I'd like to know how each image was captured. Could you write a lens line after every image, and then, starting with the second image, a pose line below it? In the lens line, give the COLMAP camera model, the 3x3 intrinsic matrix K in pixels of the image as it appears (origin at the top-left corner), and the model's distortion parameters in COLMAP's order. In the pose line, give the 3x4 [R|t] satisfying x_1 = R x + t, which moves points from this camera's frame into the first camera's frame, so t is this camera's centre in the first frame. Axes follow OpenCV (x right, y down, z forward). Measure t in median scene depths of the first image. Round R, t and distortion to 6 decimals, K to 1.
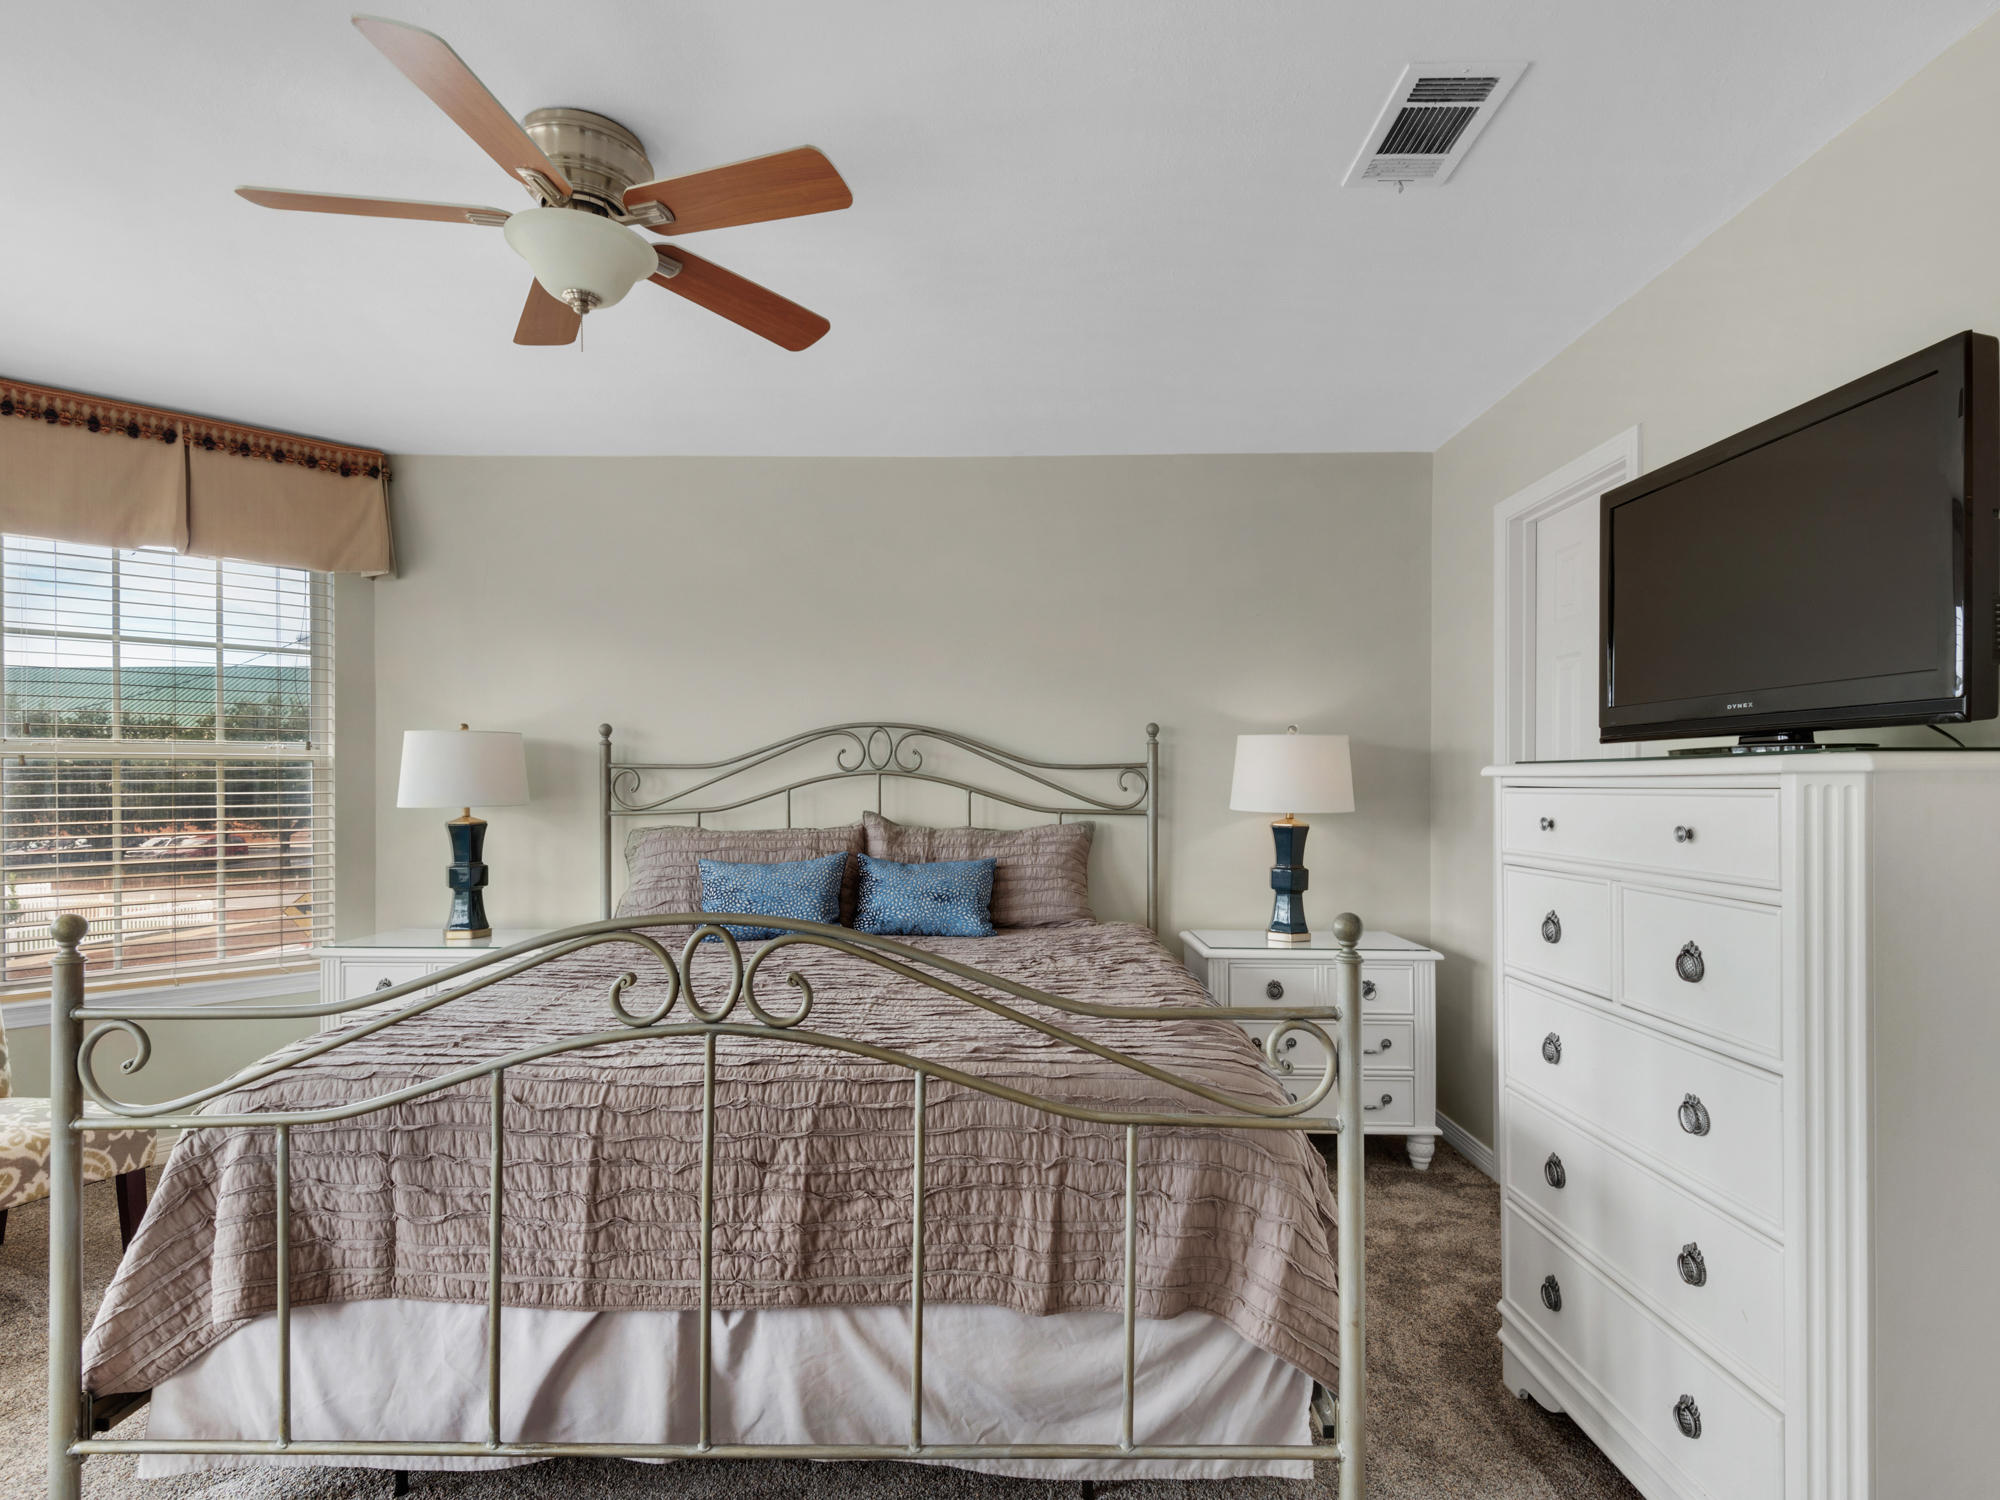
lens RADIAL K [[1045.6, 0, 1009.2], [0, 1045.6, 787.0], [0, 0, 1]] dist [0.026014, -0.000127]
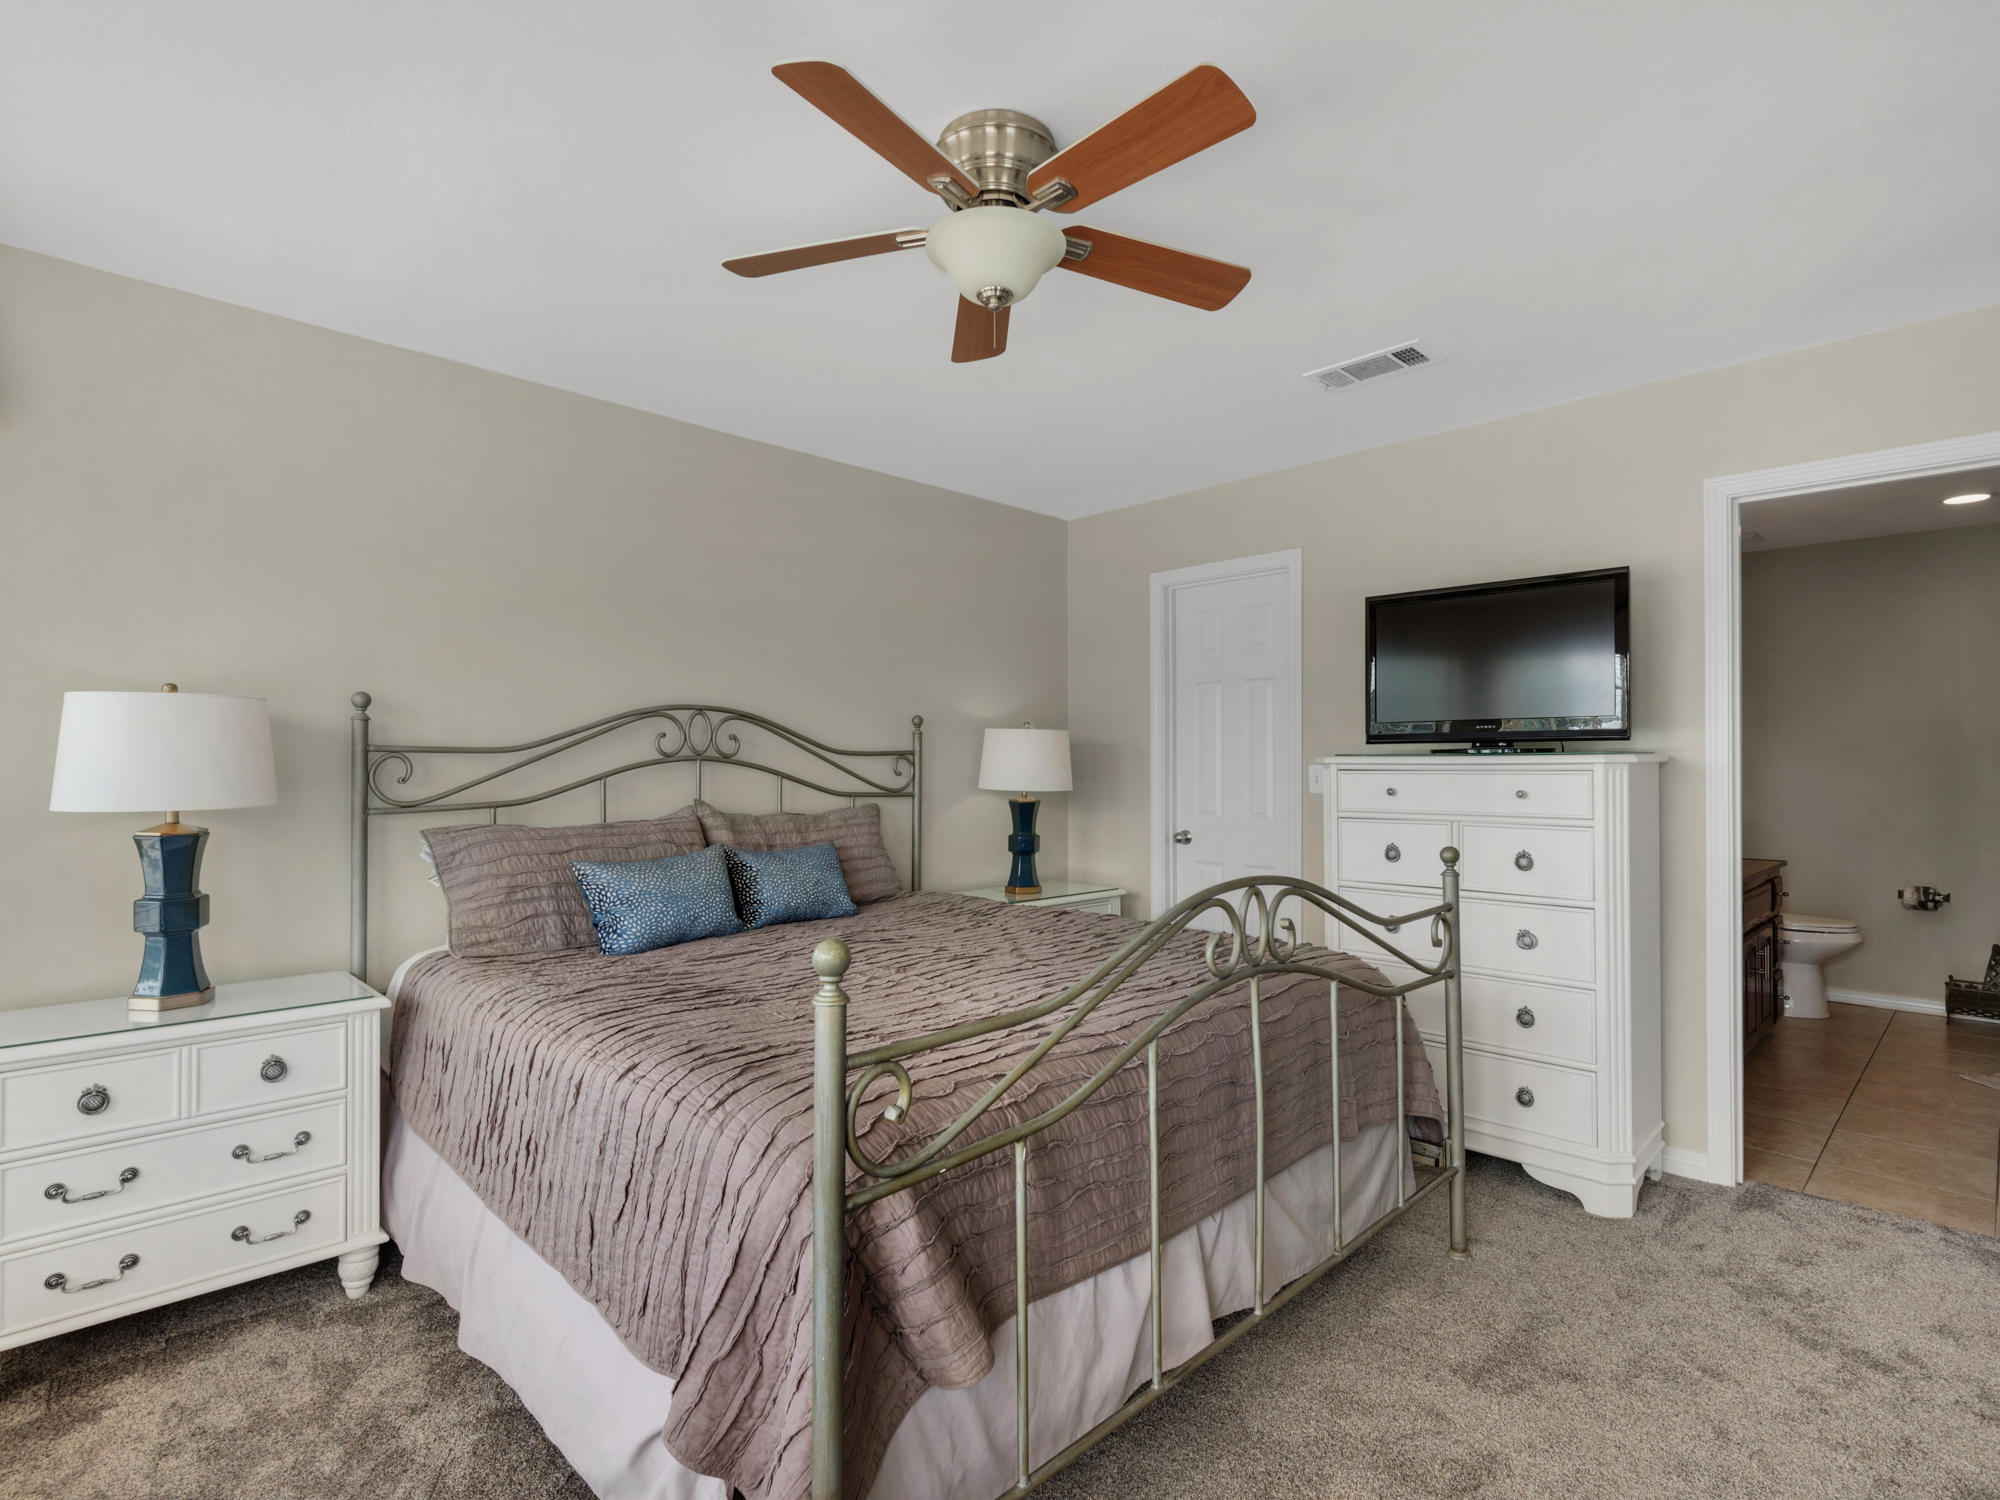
lens RADIAL K [[975.6, 0, 1065.1], [0, 975.6, 756.9], [0, 0, 1]] dist [0.041631, -0.000027]
pose [[0.693536, 0.004816, 0.720406, -0.546287], [0.004775, 0.999925, -0.011282, -0.003598], [-0.720406, 0.011265, 0.693461, 0.156032]]
